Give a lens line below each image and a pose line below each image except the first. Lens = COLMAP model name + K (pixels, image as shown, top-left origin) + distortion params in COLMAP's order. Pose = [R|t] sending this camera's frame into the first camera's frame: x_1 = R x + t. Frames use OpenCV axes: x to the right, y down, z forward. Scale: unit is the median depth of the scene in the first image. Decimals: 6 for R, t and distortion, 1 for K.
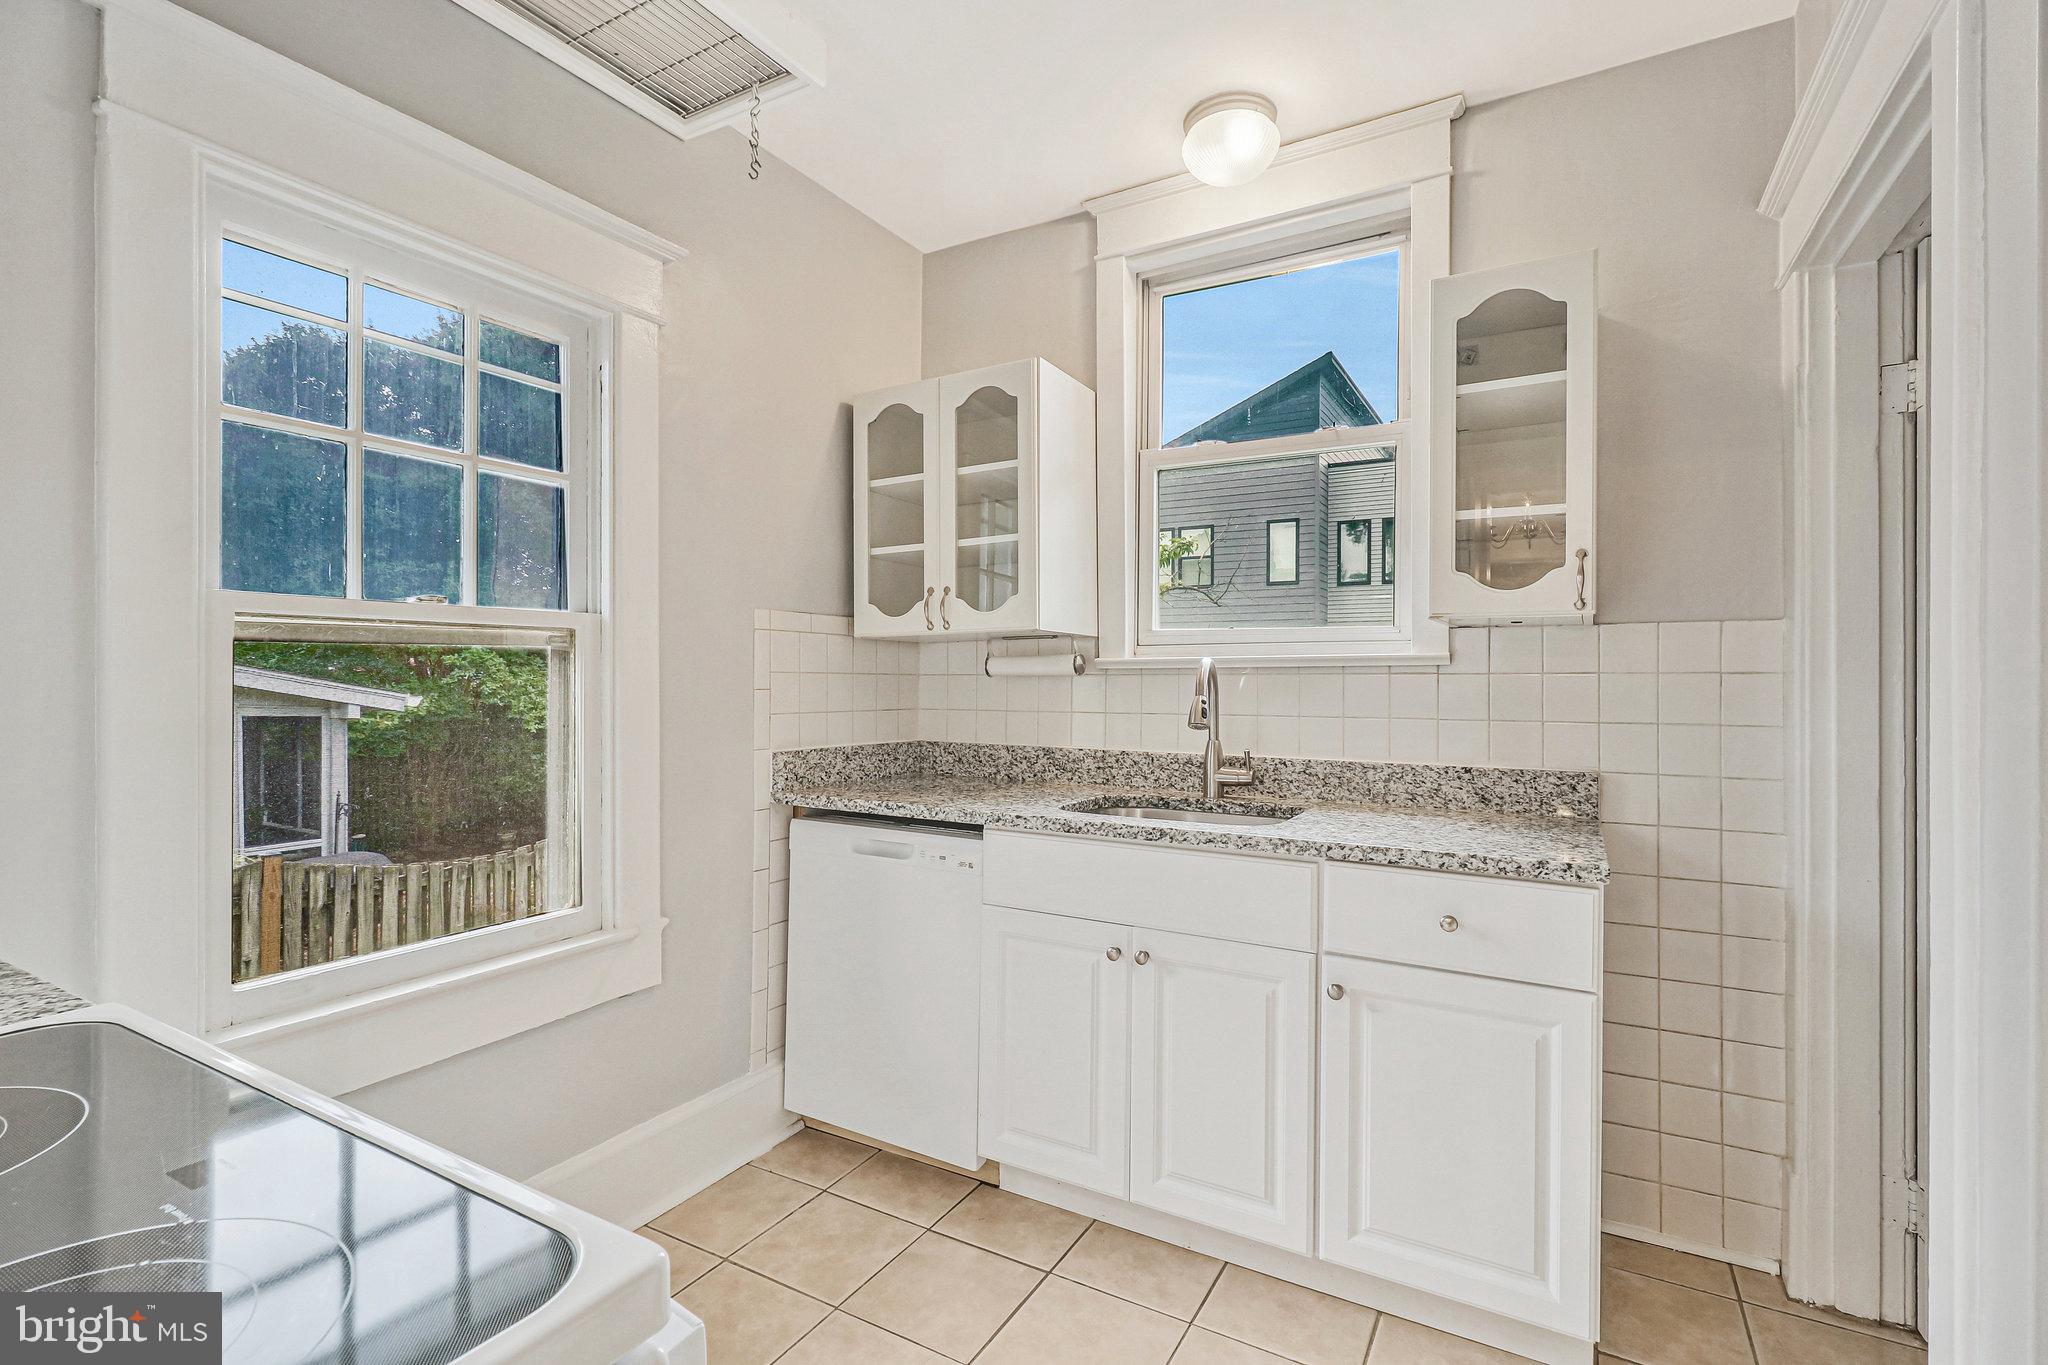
lens RADIAL K [[951.9, 0, 1025.9], [0, 951.9, 674.8], [0, 0, 1]] dist [0.003525, 0.000207]
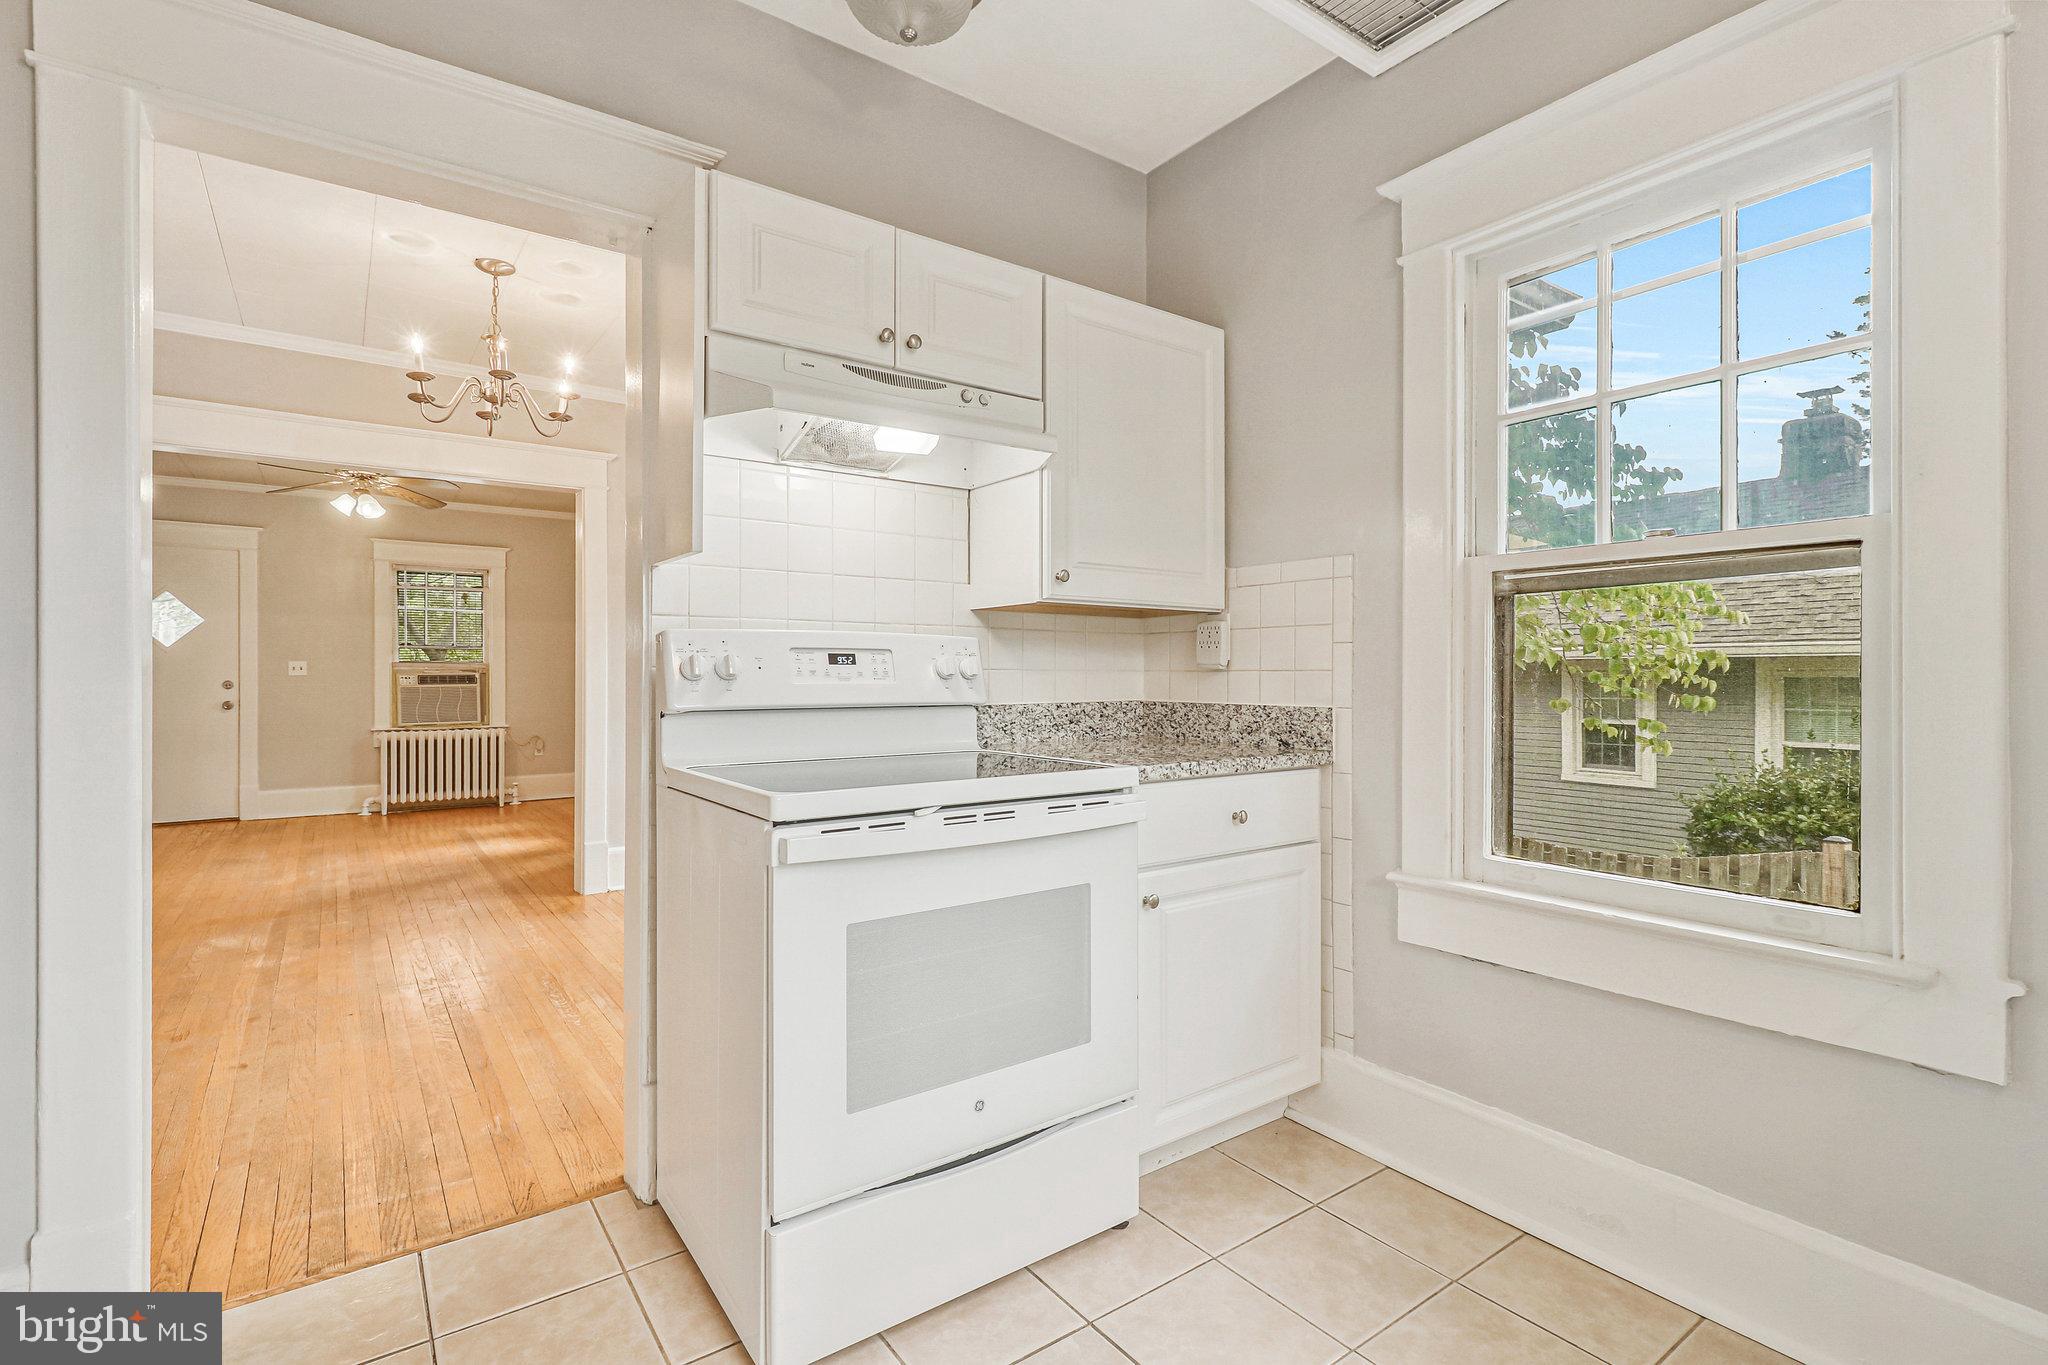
lens RADIAL K [[951.9, 0, 1025.9], [0, 951.9, 674.8], [0, 0, 1]] dist [0.003525, 0.000207]
pose [[-0.410727, -0.003742, -0.911751, 0.399724], [-0.003195, 0.999991, -0.002665, 0.051179], [0.911753, 0.001819, -0.410735, 0.592130]]
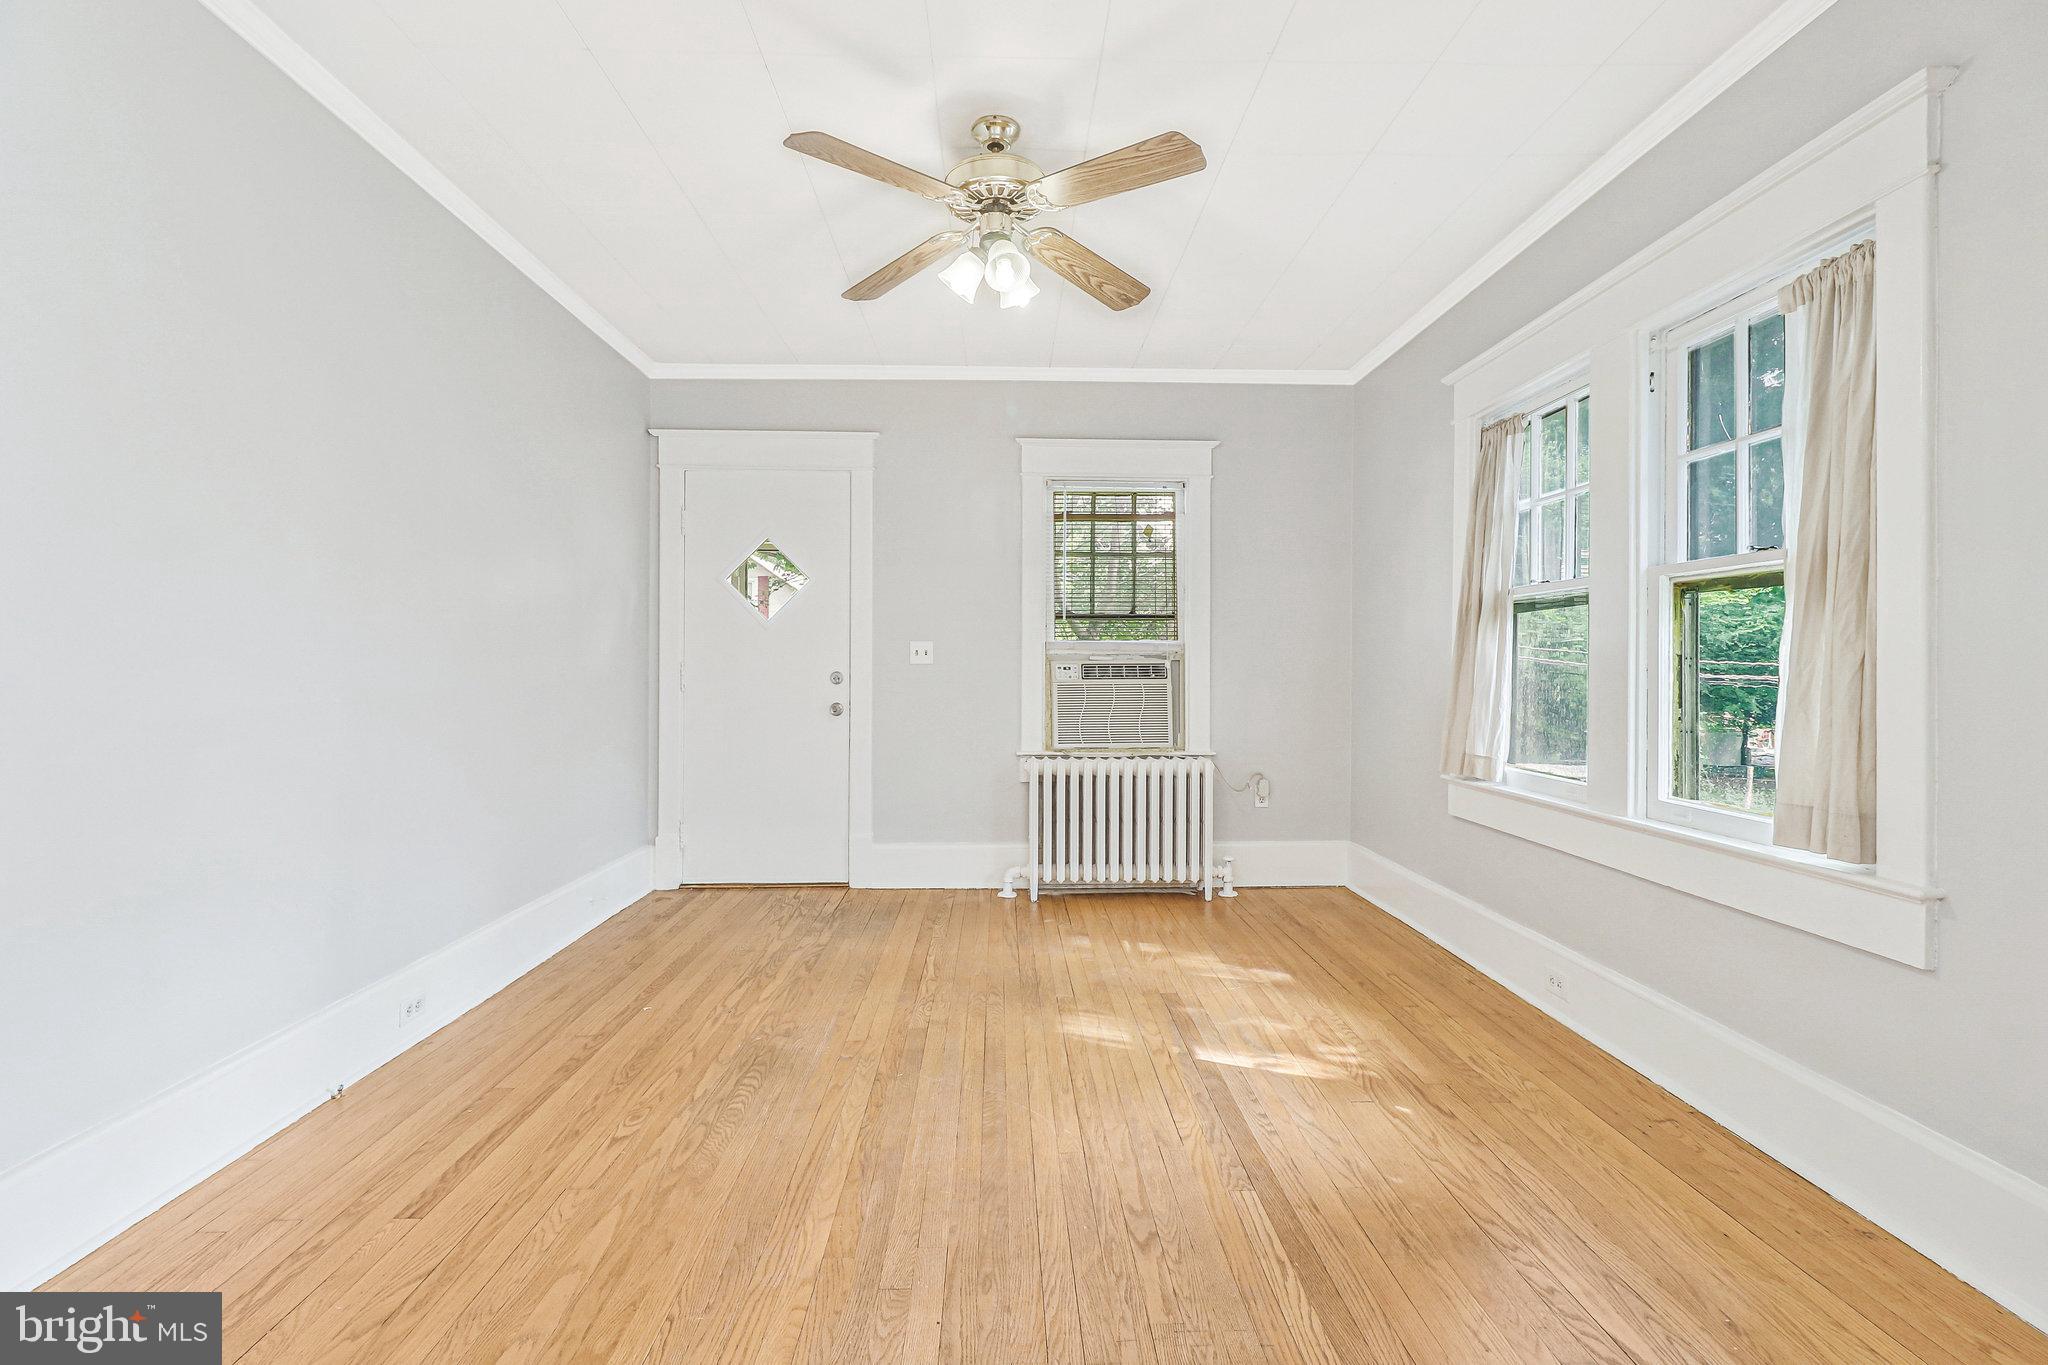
lens RADIAL K [[951.9, 0, 1025.9], [0, 951.9, 674.8], [0, 0, 1]] dist [0.003525, 0.000207]
pose [[-0.853454, 0.000066, -0.521169, -0.644870], [-0.007539, 0.999894, 0.012471, 0.049616], [0.521114, 0.014573, -0.853363, -1.100027]]
